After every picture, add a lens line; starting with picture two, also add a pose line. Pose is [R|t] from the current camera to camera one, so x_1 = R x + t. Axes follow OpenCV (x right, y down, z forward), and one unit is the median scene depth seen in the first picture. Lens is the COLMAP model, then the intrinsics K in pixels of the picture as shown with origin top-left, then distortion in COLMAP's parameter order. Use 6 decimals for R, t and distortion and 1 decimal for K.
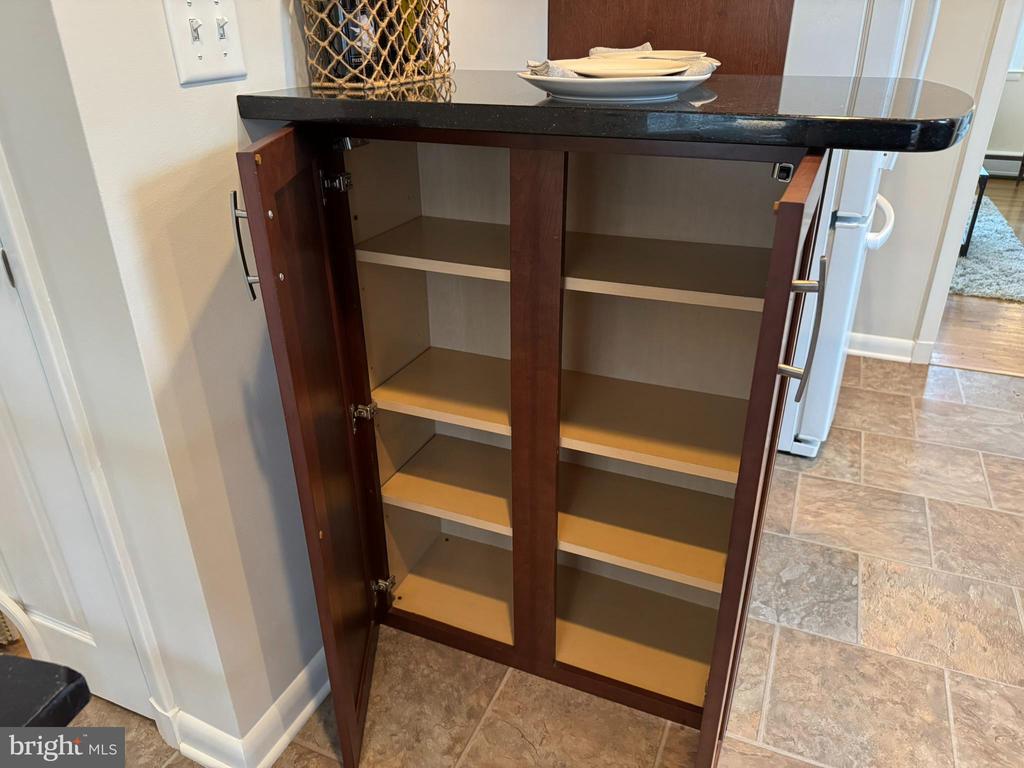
lens RADIAL K [[731.1, 0, 512.7], [0, 731.1, 383.6], [0, 0, 1]] dist [-0.001995, -0.000562]
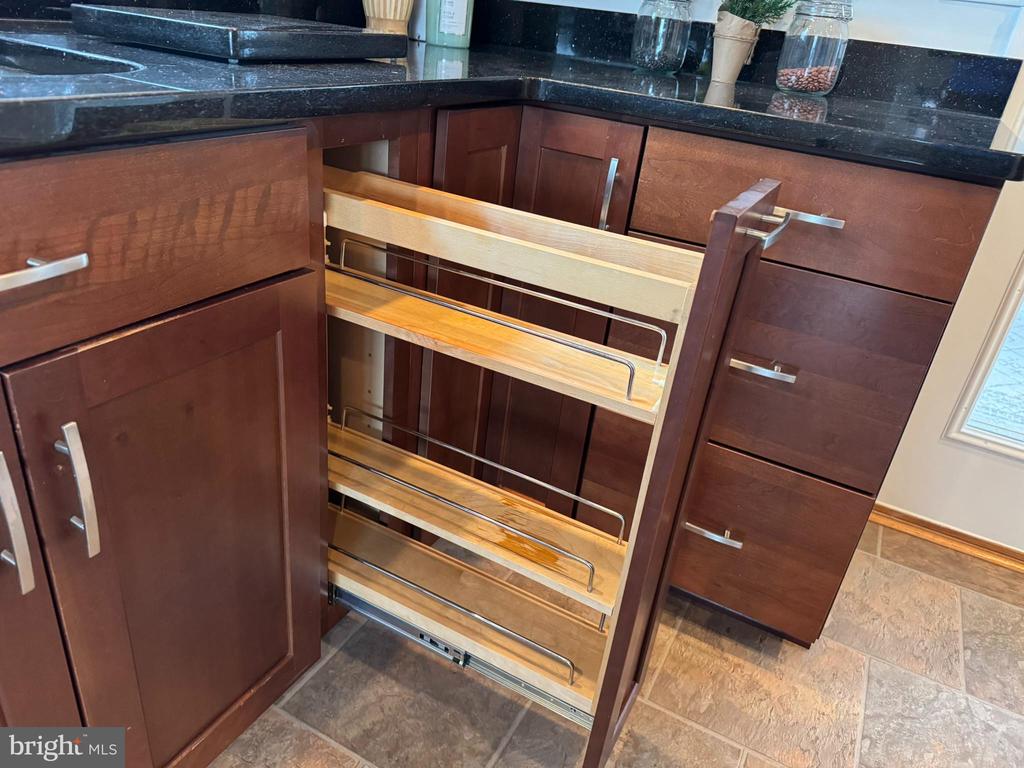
lens RADIAL K [[731.1, 0, 507.8], [0, 731.1, 382.8], [0, 0, 1]] dist [-0.001995, -0.000562]
pose [[-0.992844, -0.115136, 0.031699, 0.860806], [-0.042523, 0.588893, 0.807091, -0.492165], [-0.111592, 0.799968, -0.589575, 1.228895]]
